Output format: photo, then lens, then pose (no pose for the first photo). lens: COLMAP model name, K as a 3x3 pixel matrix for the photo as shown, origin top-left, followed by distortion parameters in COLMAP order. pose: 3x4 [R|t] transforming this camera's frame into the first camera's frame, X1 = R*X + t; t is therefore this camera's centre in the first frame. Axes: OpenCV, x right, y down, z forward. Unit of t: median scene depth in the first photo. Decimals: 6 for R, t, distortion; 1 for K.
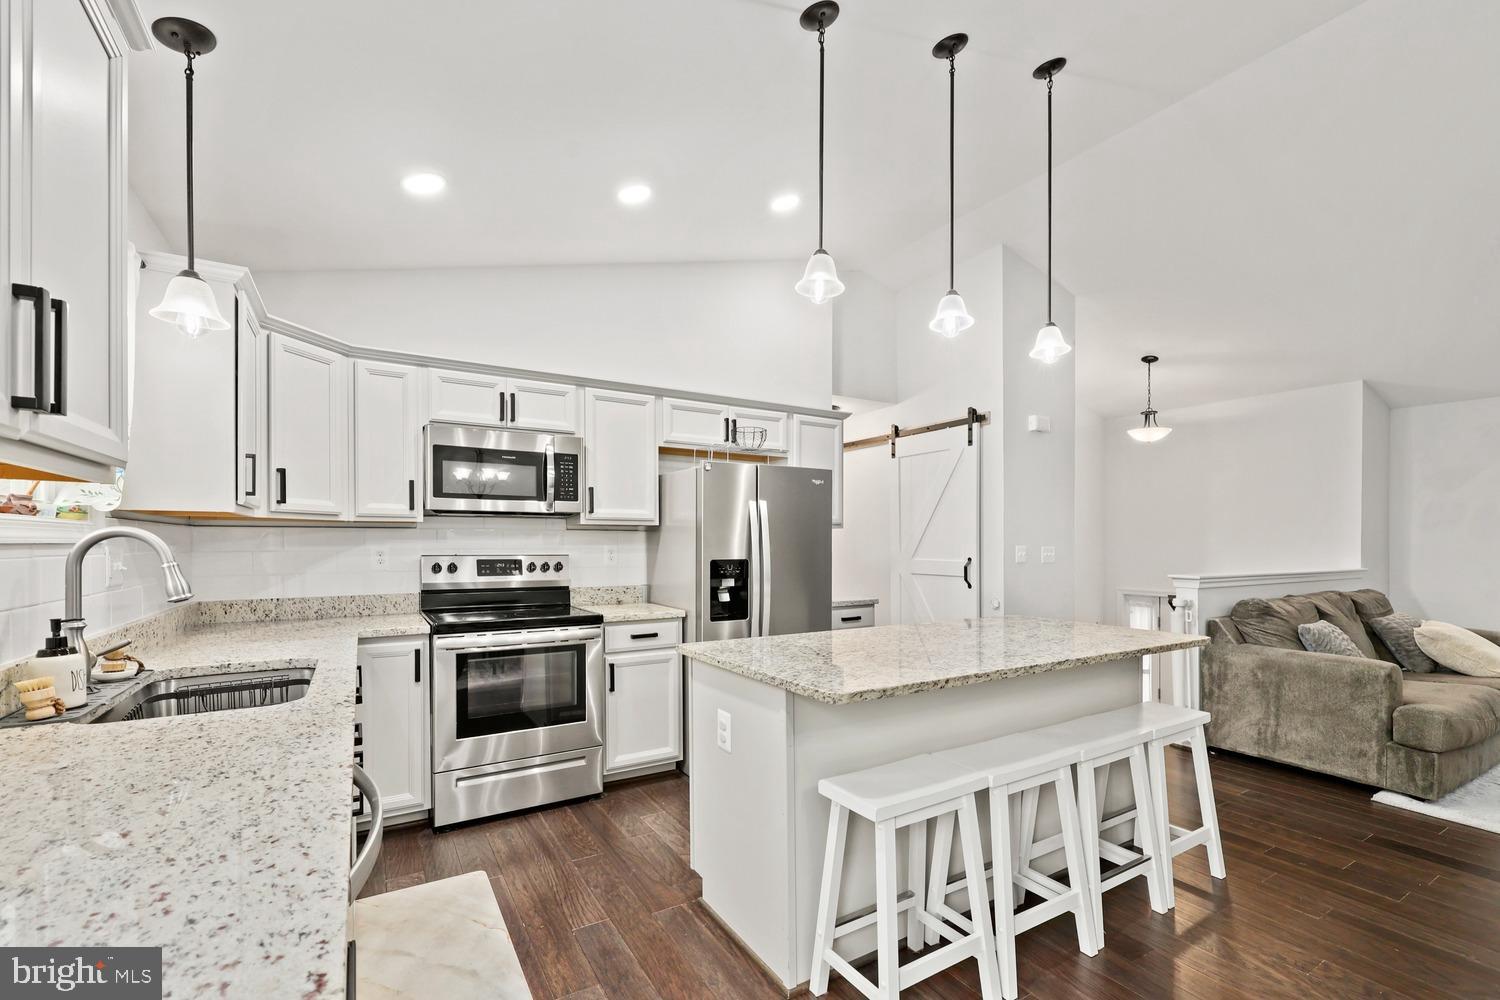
lens RADIAL K [[640.9, 0, 745.7], [0, 640.9, 542.0], [0, 0, 1]] dist [0.001255, 0.000113]
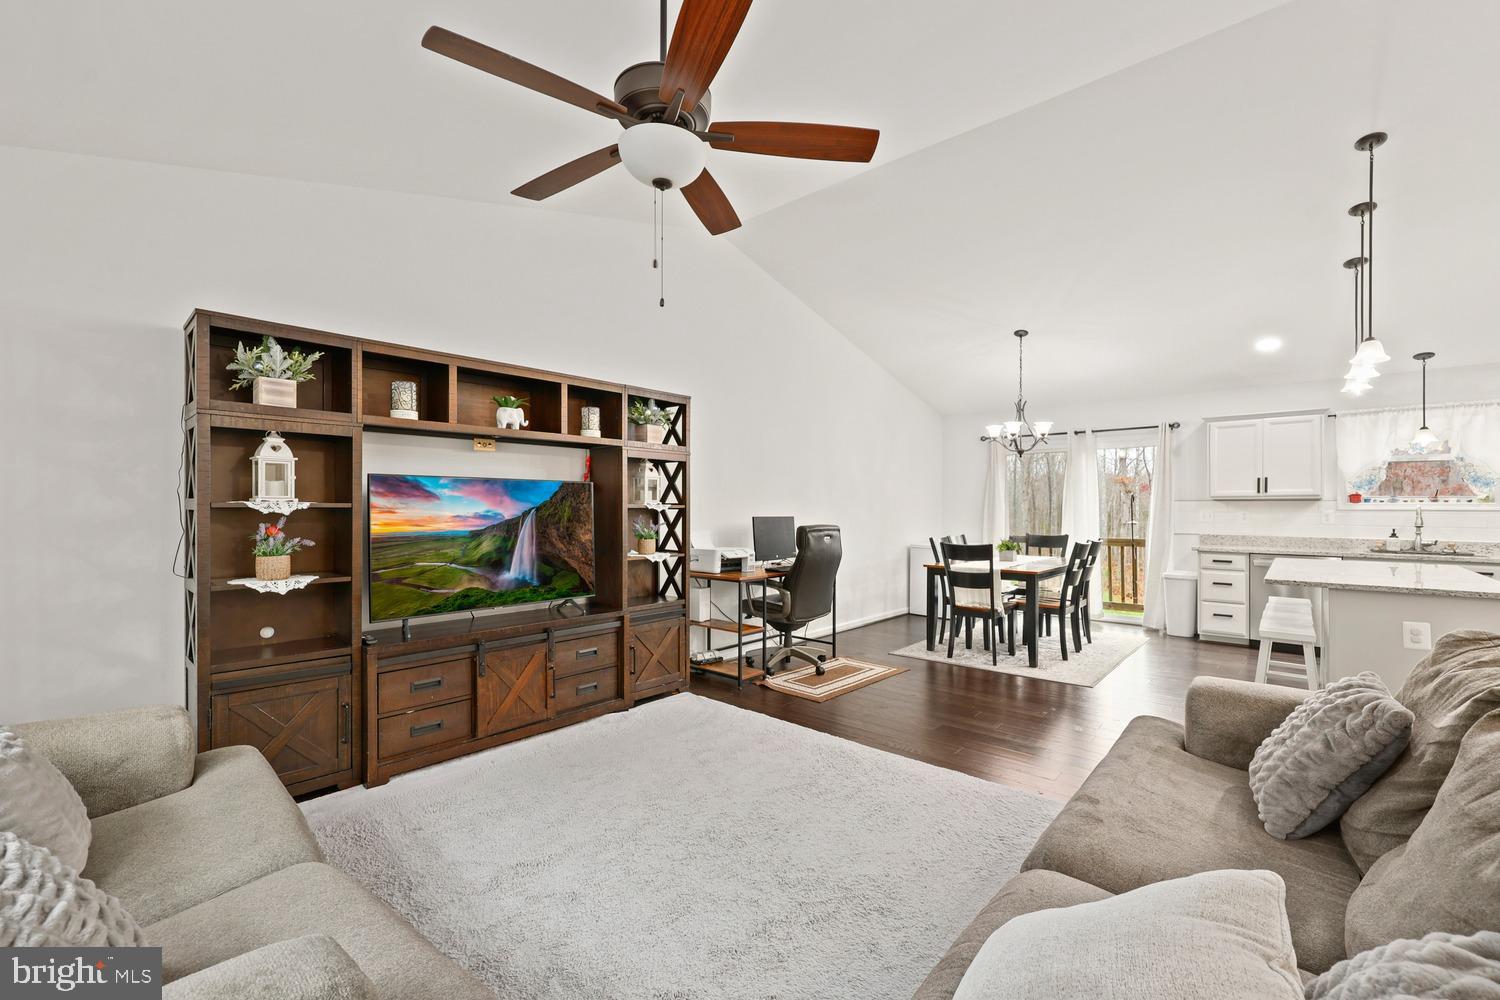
lens RADIAL K [[635.8, 0, 748.6], [0, 635.8, 506.0], [0, 0, 1]] dist [0.001532, 0.000361]
pose [[-0.951083, -0.000684, -0.308933, 1.710505], [-0.001088, 0.999999, 0.001135, -0.009049], [0.308932, 0.001415, -0.951083, 1.519522]]
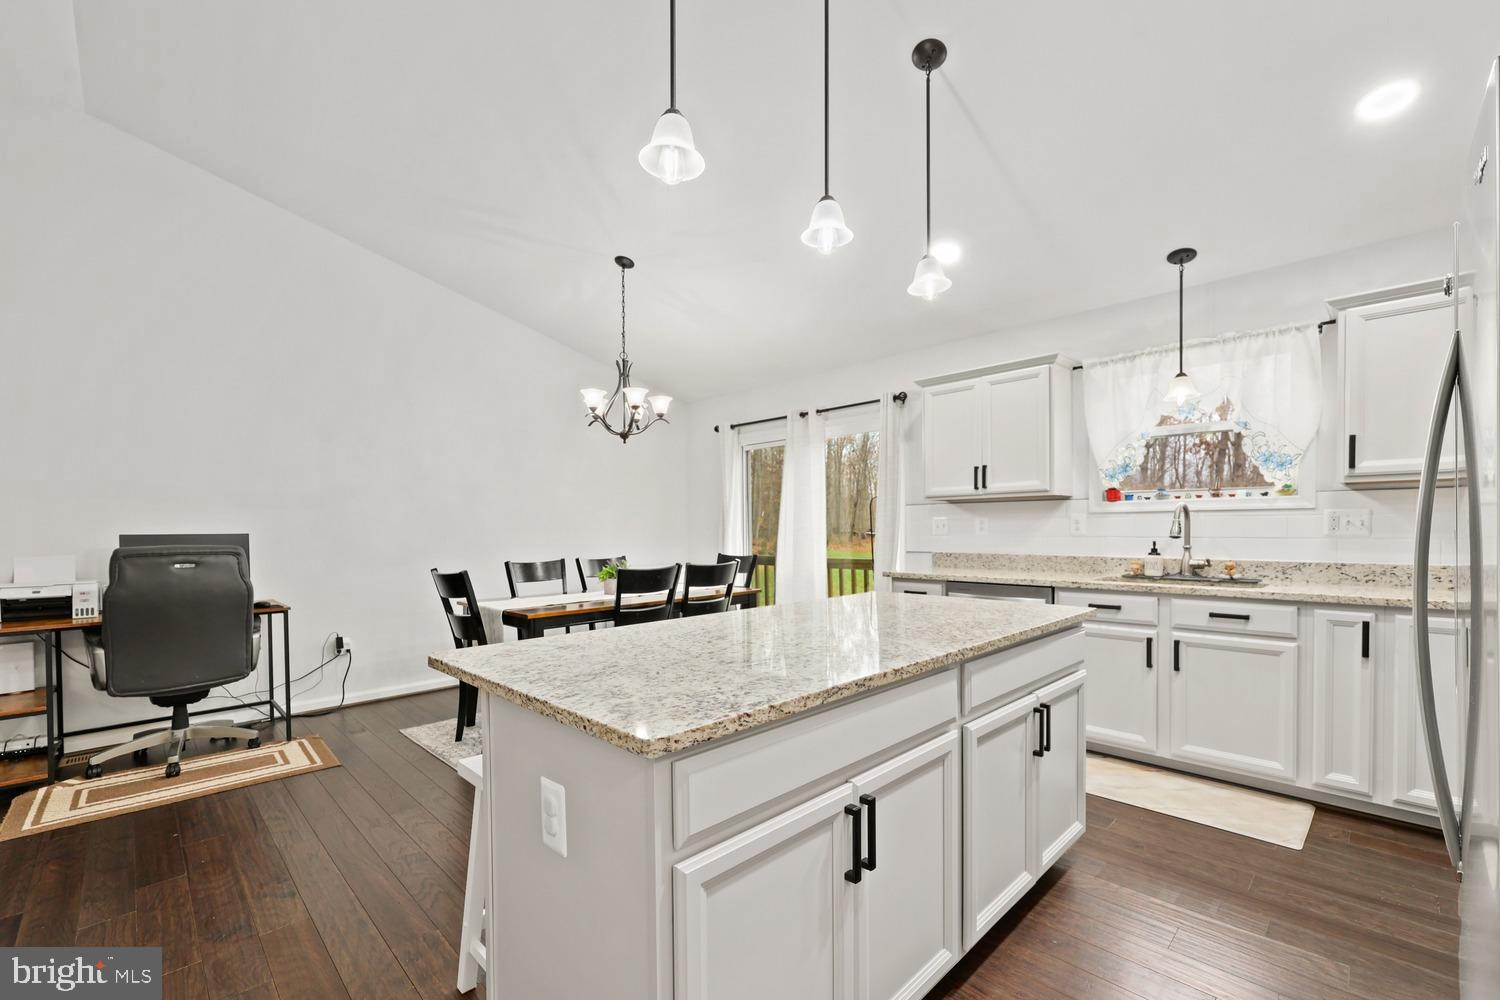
lens RADIAL K [[633.8, 0, 752.1], [0, 633.8, 536.4], [0, 0, 1]] dist [-0.000848, -0.000094]
pose [[-0.969235, 0.015527, -0.245647, 0.457863], [0.011862, 0.999795, 0.016392, 0.018442], [0.245851, 0.012974, -0.969221, 1.297847]]
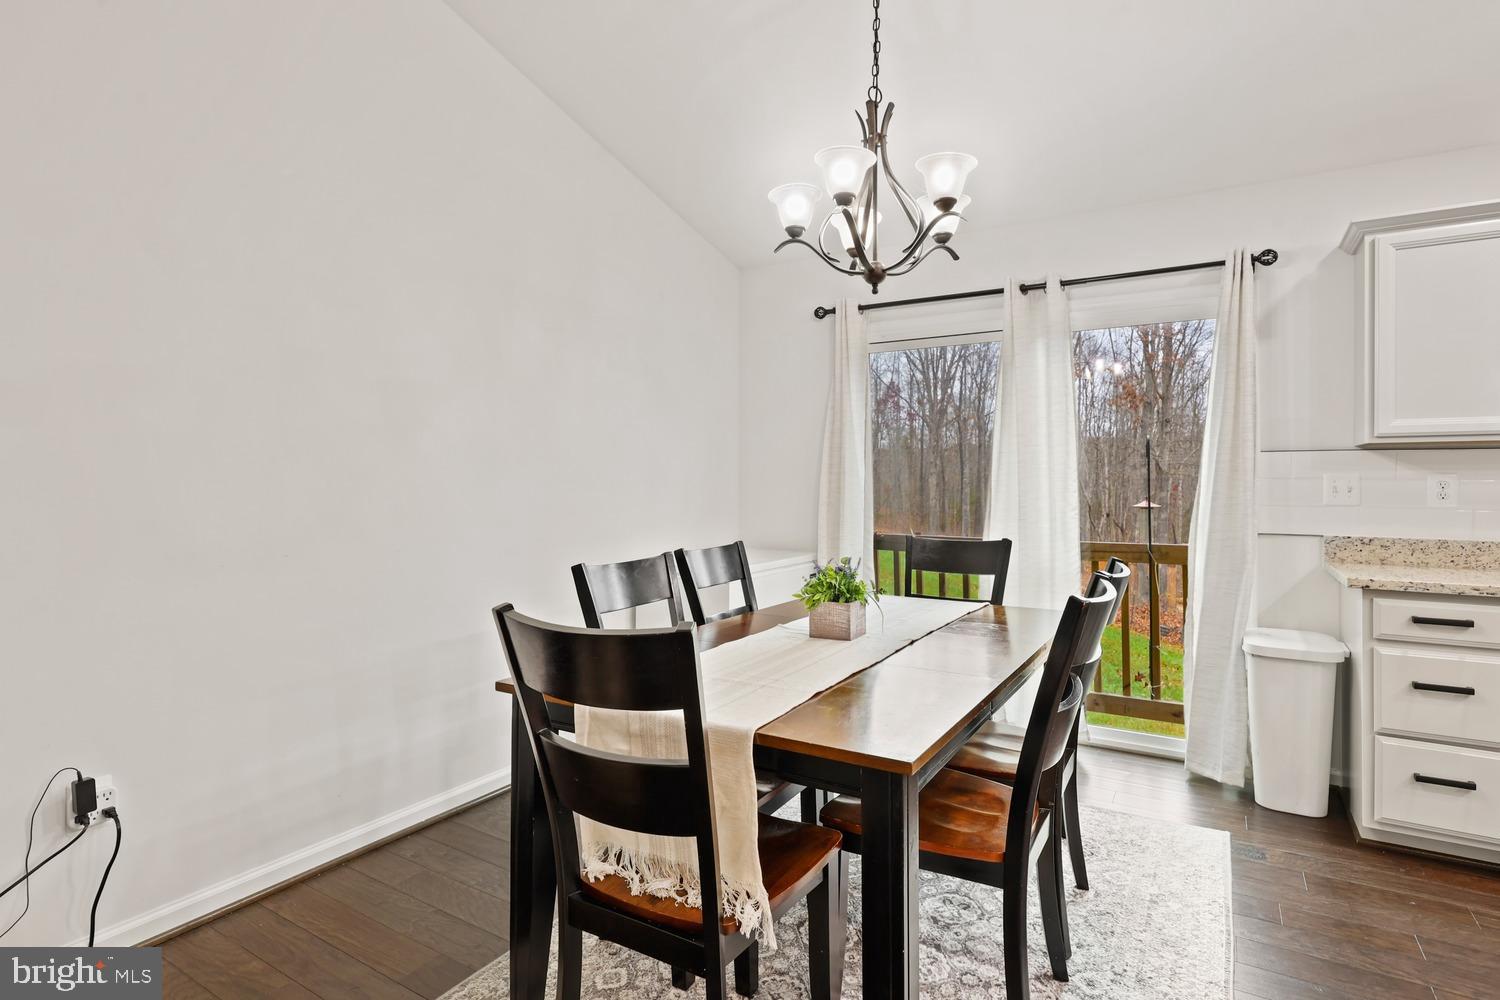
lens RADIAL K [[774.3, 0, 754.9], [0, 774.3, 481.2], [0, 0, 1]] dist [0.006774, 0.001096]
pose [[-0.879556, -0.003555, -0.475782, 0.808017], [-0.004223, 0.999991, 0.000335, 0.015889], [0.475776, 0.002304, -0.879563, 0.557435]]
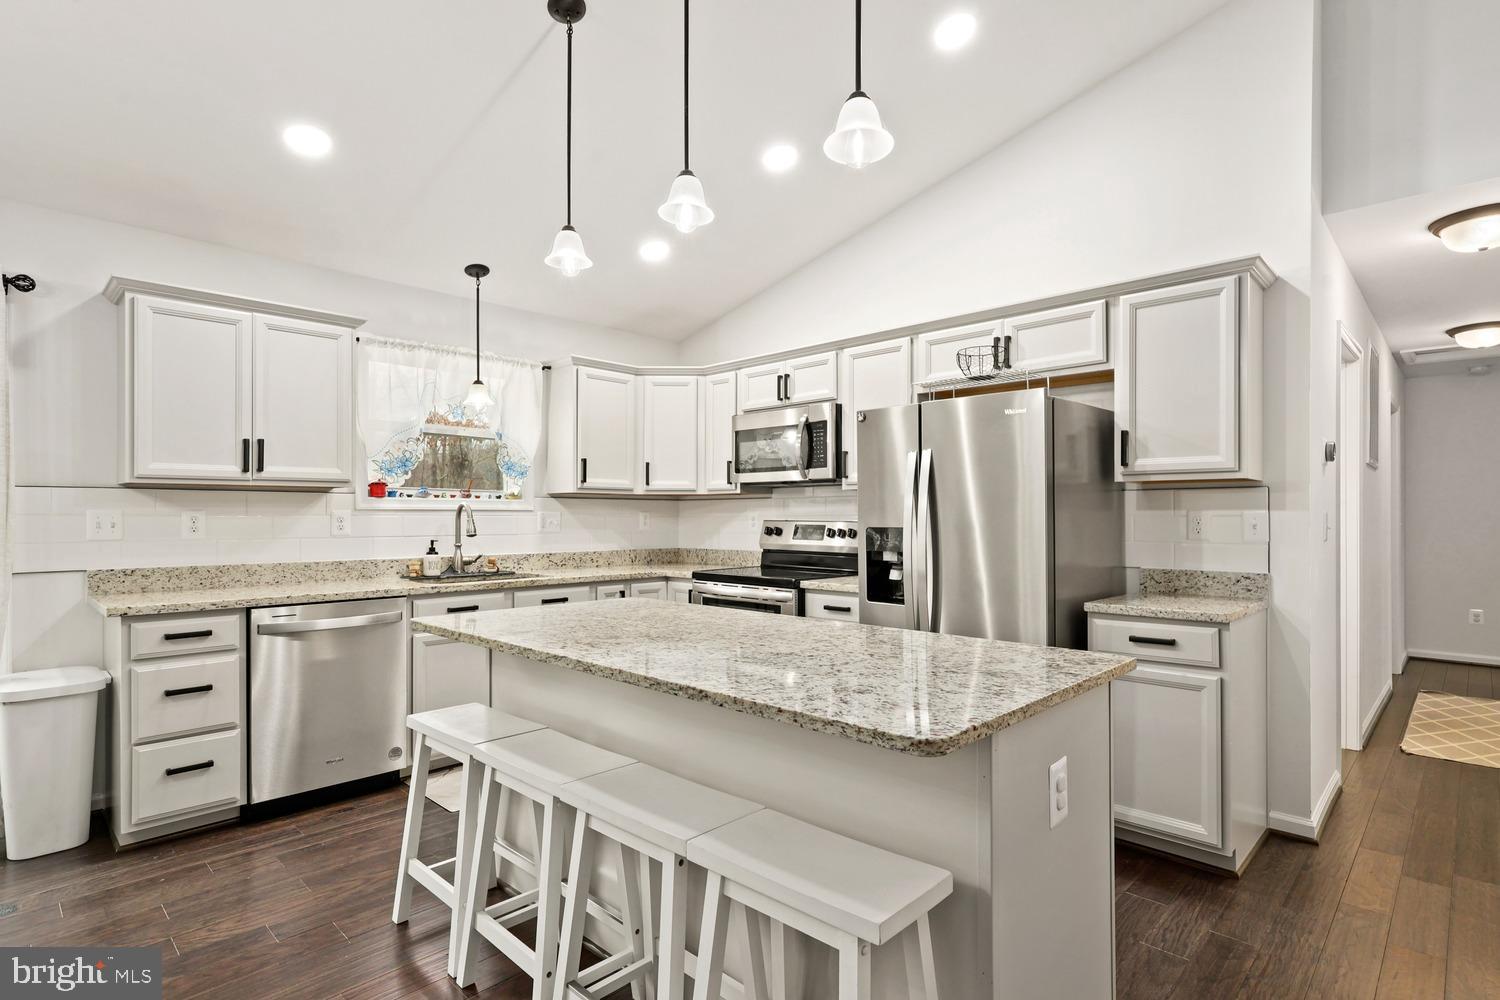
lens RADIAL K [[748.6, 0, 746.3], [0, 748.6, 510.7], [0, 0, 1]] dist [0.000379, -0.000561]
pose [[0.264497, -0.006071, -0.964367, 0.870725], [0.000934, 0.999981, -0.006038, 0.011284], [0.964386, 0.000696, 0.264498, 0.603141]]
